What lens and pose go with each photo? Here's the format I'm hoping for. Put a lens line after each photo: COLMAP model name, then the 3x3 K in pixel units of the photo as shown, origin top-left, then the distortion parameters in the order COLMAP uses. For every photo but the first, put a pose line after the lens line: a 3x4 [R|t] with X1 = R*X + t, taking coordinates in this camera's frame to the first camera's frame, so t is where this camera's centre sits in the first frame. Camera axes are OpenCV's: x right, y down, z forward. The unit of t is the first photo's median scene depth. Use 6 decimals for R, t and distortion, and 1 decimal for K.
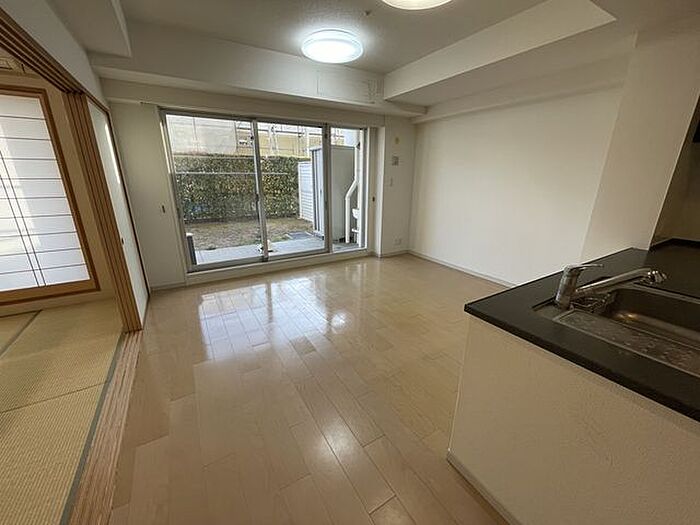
lens RADIAL K [[281.1, 0, 351.3], [0, 281.1, 260.7], [0, 0, 1]] dist [0.000506, -0.000066]
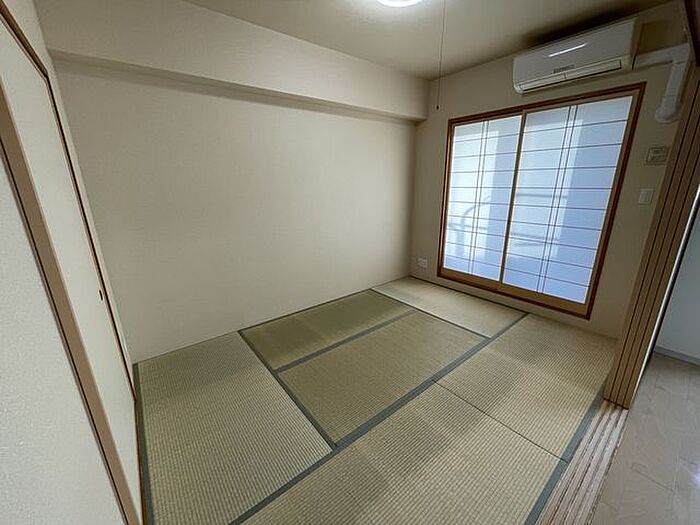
lens RADIAL K [[281.1, 0, 352.1], [0, 281.1, 262.3], [0, 0, 1]] dist [0.000506, -0.000066]
pose [[0.132157, 0.264317, -0.955338, -0.266194], [-0.282403, 0.933889, 0.219316, -0.048215], [0.950149, 0.240806, 0.198063, 0.137241]]
